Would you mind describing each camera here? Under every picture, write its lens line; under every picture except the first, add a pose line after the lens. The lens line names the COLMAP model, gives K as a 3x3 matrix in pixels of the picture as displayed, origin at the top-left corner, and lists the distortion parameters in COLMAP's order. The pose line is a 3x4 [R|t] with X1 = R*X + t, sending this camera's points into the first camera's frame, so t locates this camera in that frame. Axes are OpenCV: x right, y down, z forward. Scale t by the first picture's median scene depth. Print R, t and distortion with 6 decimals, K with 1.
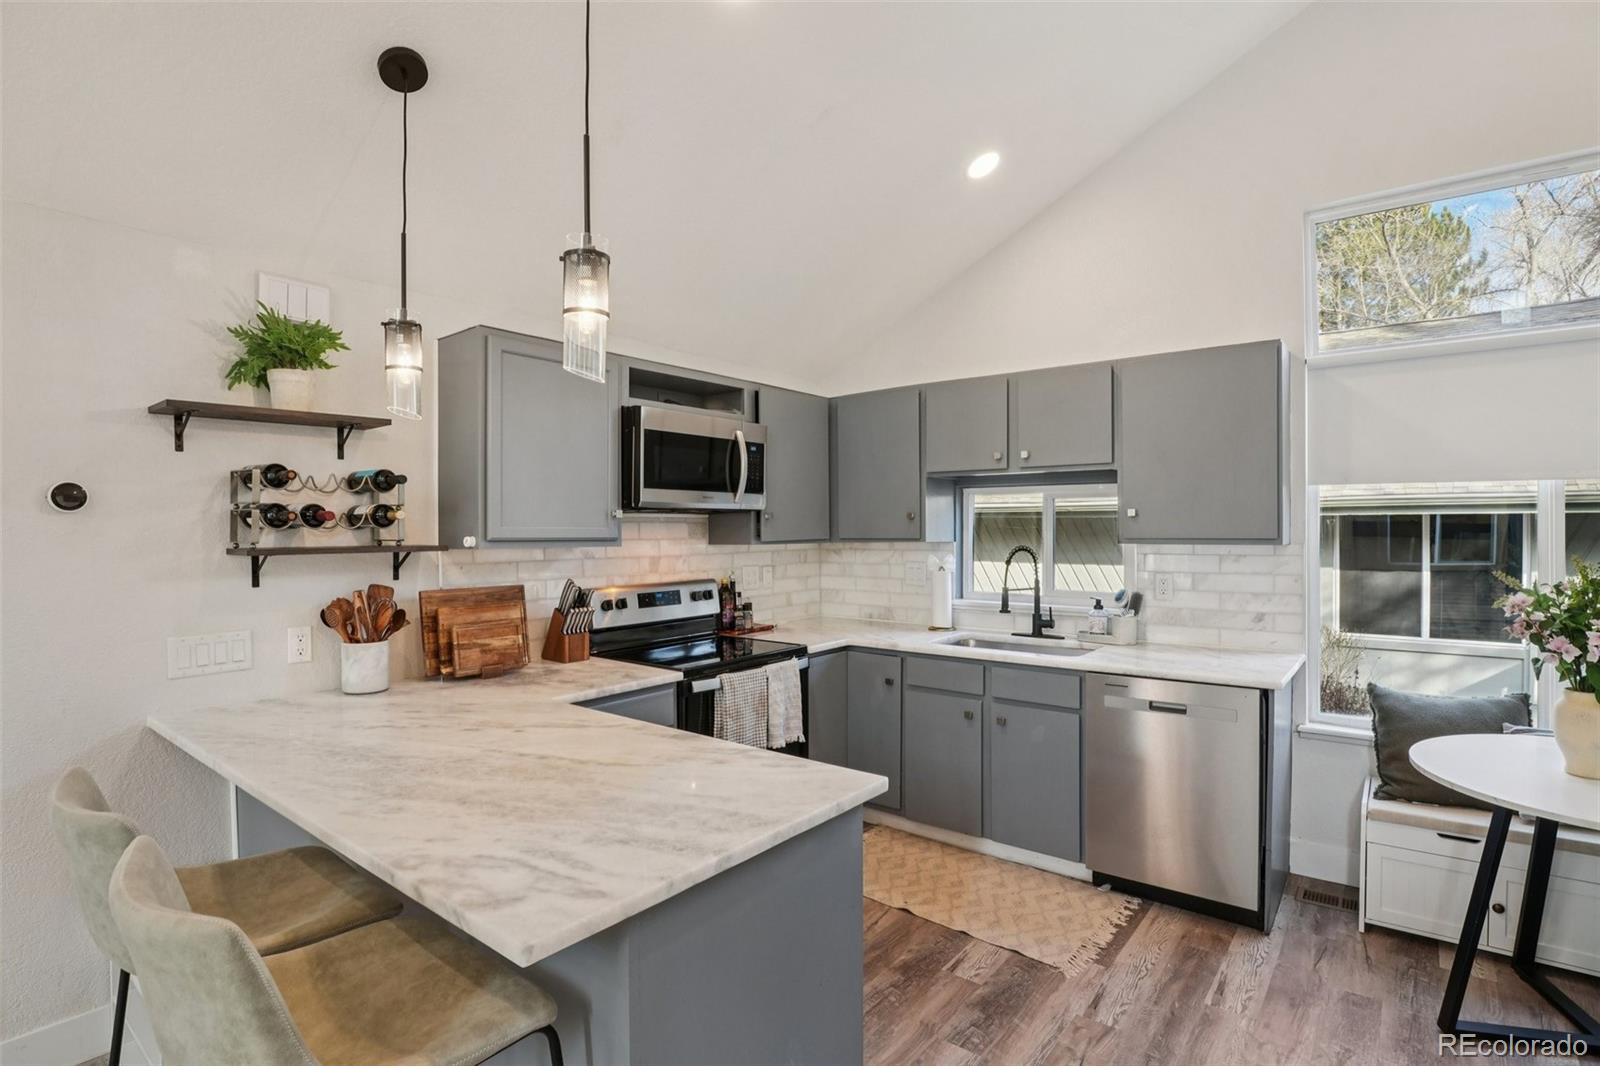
lens RADIAL K [[786.4, 0, 800.0], [0, 786.4, 533.0], [0, 0, 1]] dist [-0.047060, 0.012809]
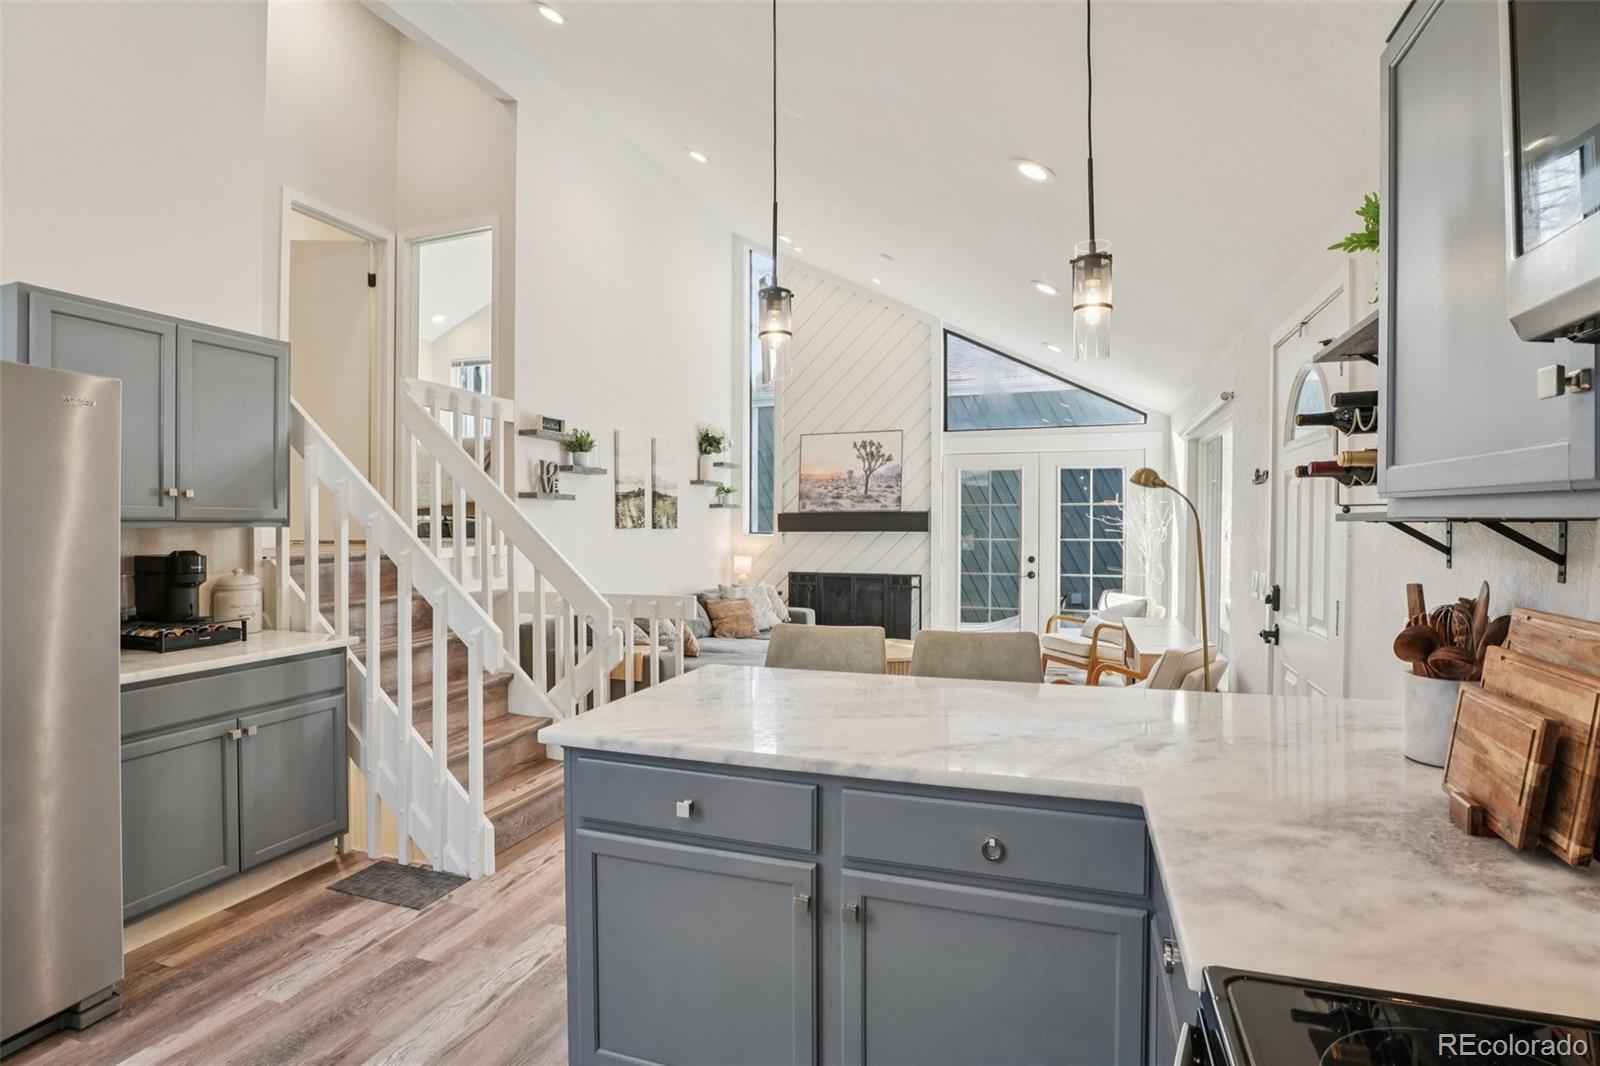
lens RADIAL K [[822.6, 0, 785.3], [0, 822.6, 529.6], [0, 0, 1]] dist [0.001537, 0.000098]
pose [[-0.941133, 0.013867, -0.337751, 0.102789], [0.005801, 0.999674, 0.024879, 0.010554], [0.337986, 0.021456, -0.940907, 1.317510]]
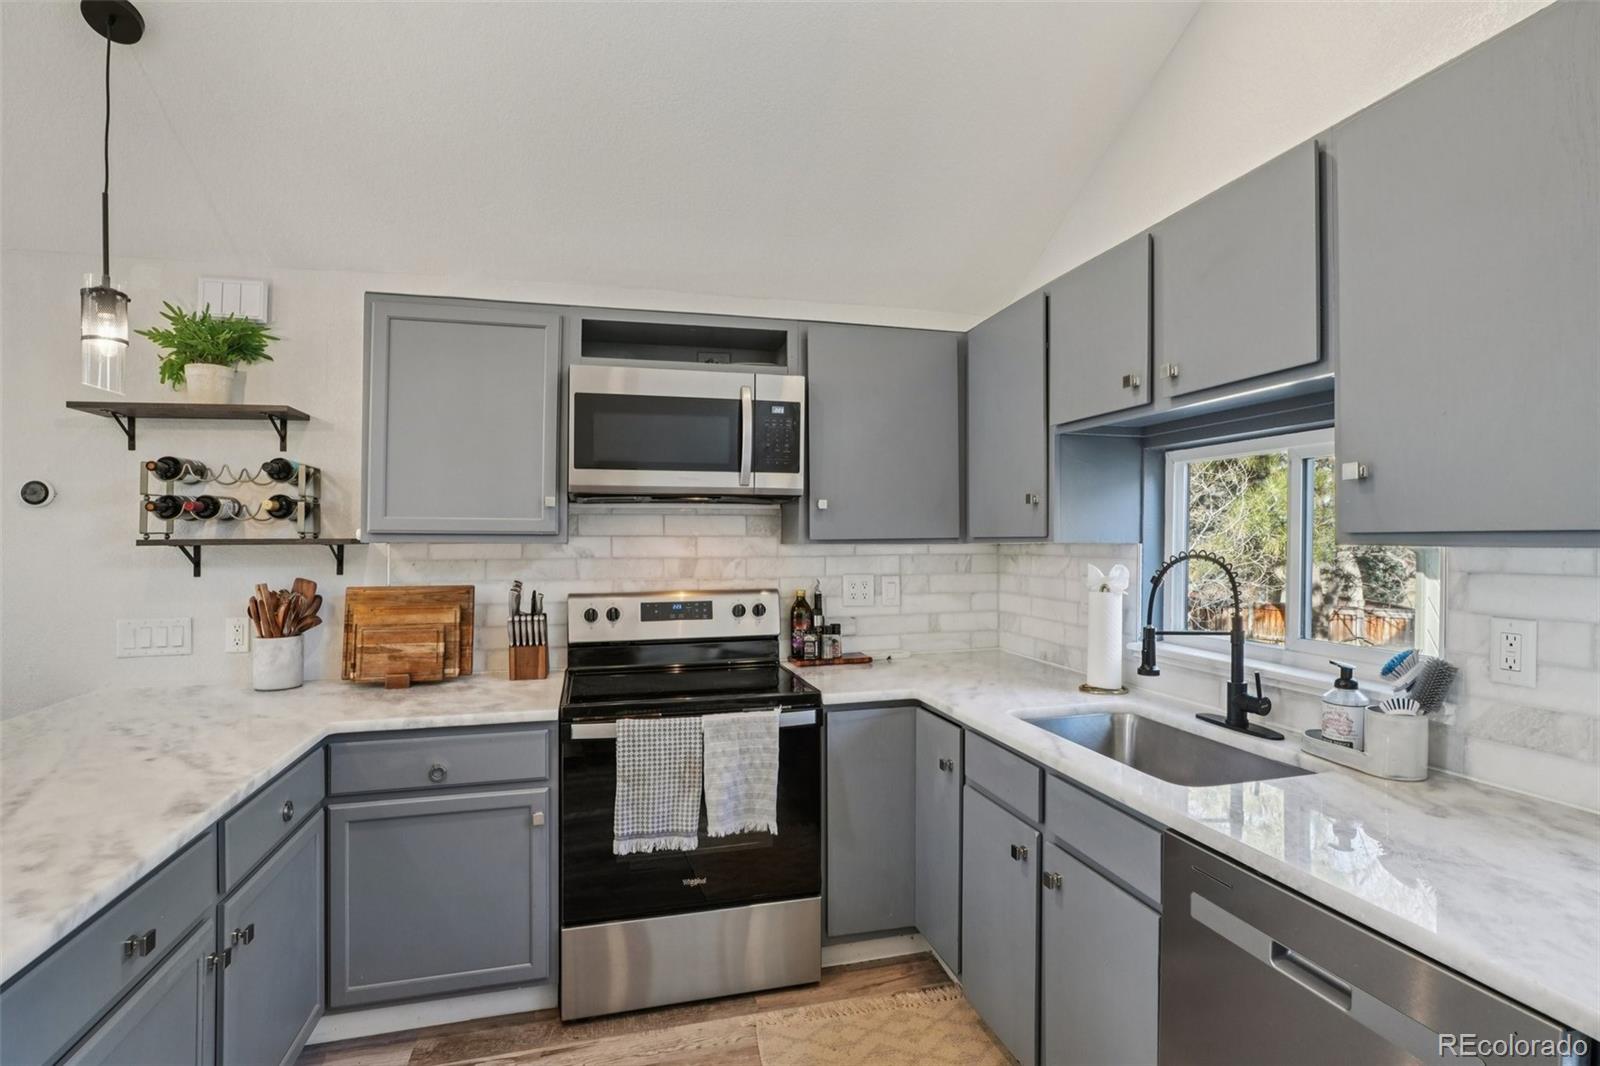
lens RADIAL K [[792.0, 0, 800.0], [0, 792.0, 533.0], [0, 0, 1]] dist [-0.026913, -0.000587]
pose [[0.801554, -0.000342, -0.597922, 0.518745], [-0.004587, 0.999967, -0.006721, 0.012886], [0.597905, 0.008130, 0.801526, 0.566183]]
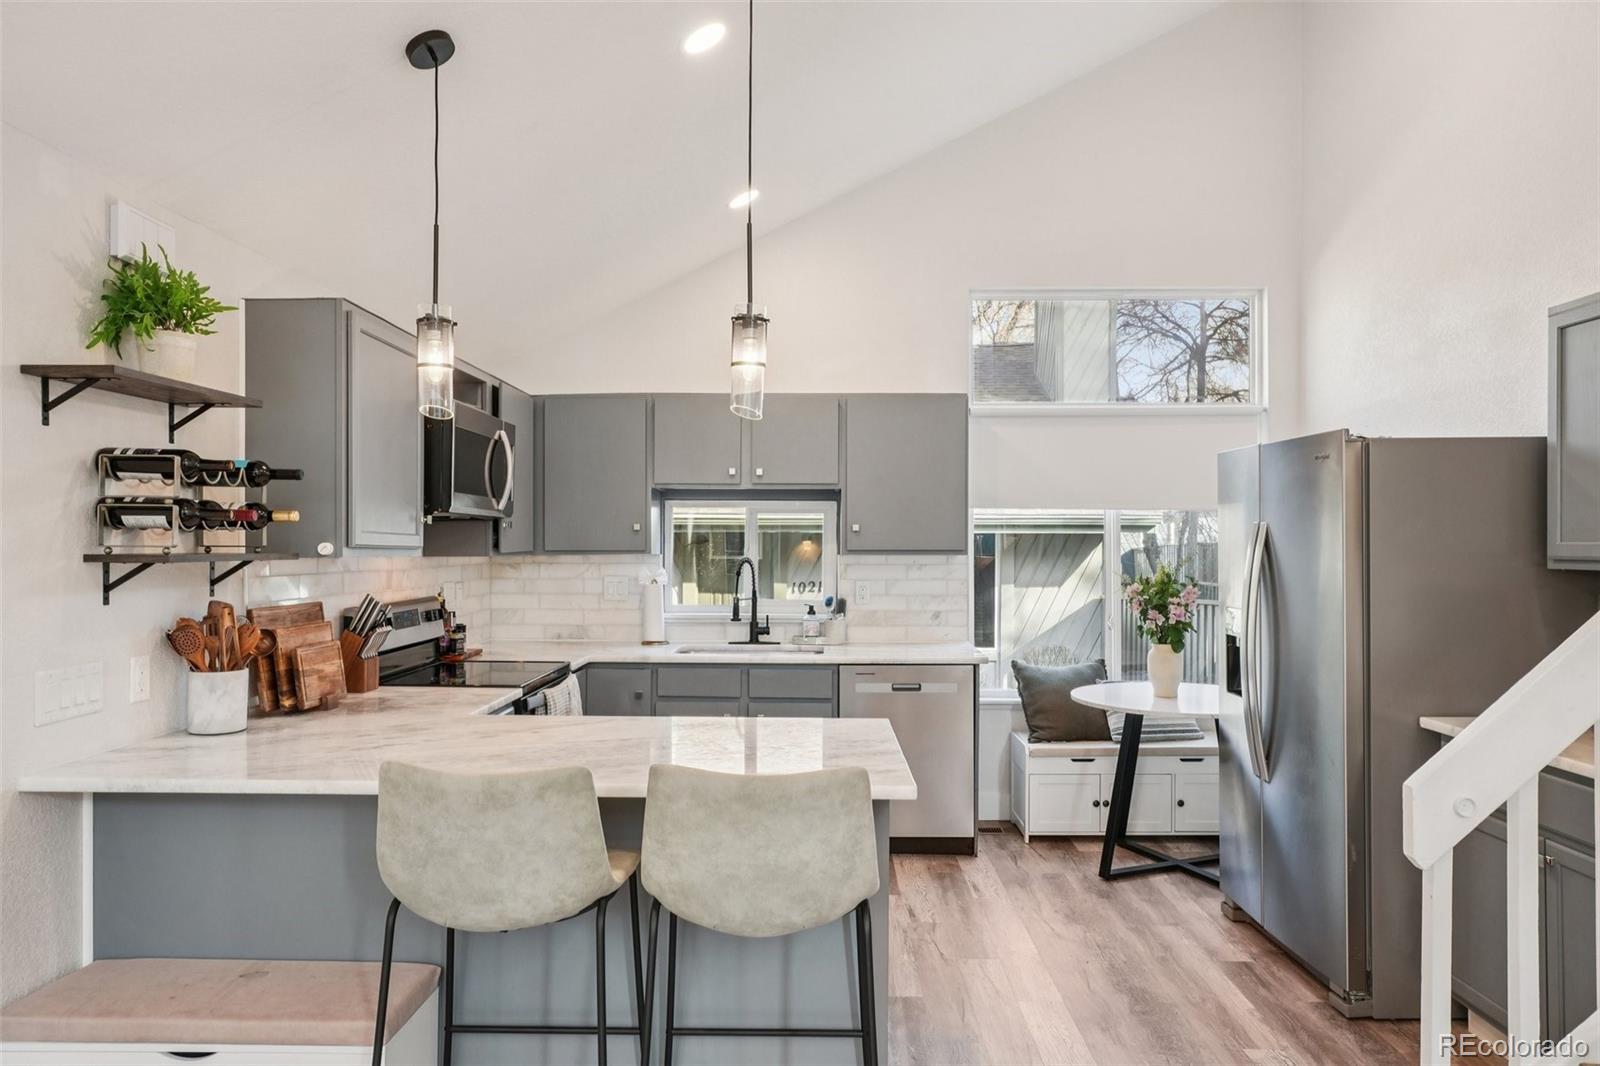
lens RADIAL K [[1056.8, 0, 798.2], [0, 1056.8, 541.5], [0, 0, 1]] dist [0.001623, 0.002008]
pose [[0.795885, 0.009184, 0.605379, -0.702804], [-0.002827, 0.999930, -0.011454, 0.014860], [-0.605442, 0.007405, 0.795855, -0.235665]]
